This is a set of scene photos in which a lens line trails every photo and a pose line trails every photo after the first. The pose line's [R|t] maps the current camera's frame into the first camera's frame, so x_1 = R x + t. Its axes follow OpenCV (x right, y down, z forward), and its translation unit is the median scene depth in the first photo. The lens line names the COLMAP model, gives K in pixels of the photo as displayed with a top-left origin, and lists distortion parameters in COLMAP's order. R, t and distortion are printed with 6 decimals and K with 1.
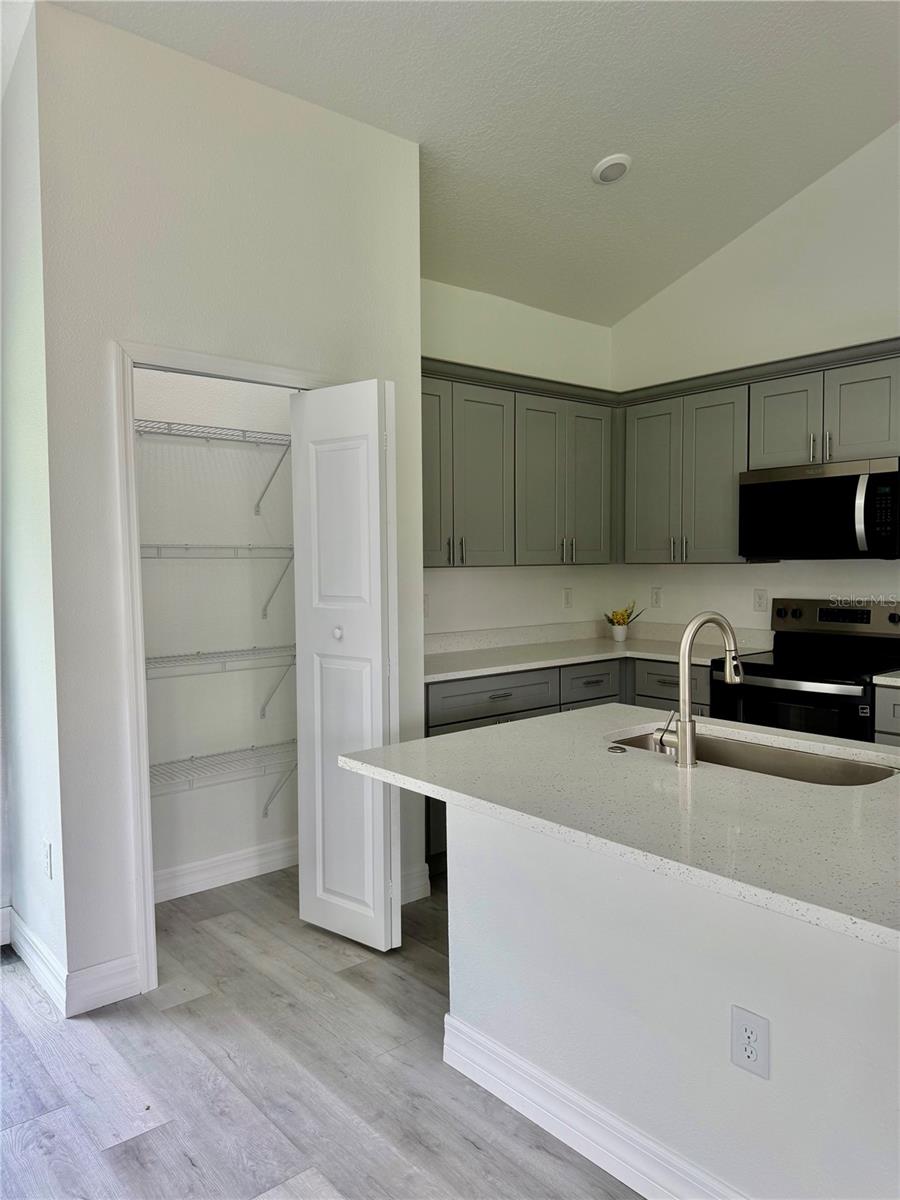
lens RADIAL K [[861.7, 0, 453.0], [0, 861.7, 598.2], [0, 0, 1]] dist [0.063575, -0.077836]
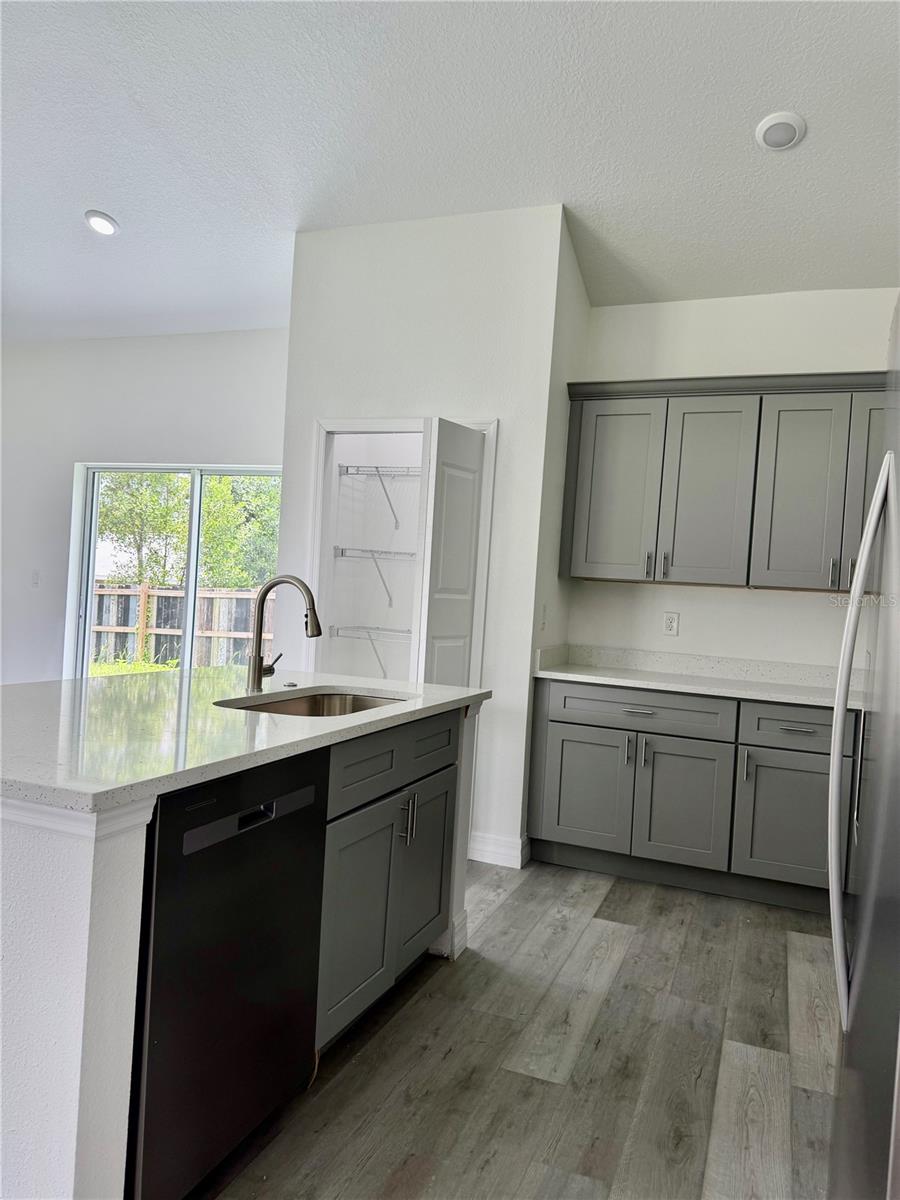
lens RADIAL K [[861.7, 0, 453.0], [0, 861.7, 598.2], [0, 0, 1]] dist [0.063575, -0.077836]
pose [[0.486420, 0.048321, -0.872388, 0.720980], [-0.116239, 0.993173, -0.009800, 0.019265], [0.865959, 0.106173, 0.488716, 0.297472]]
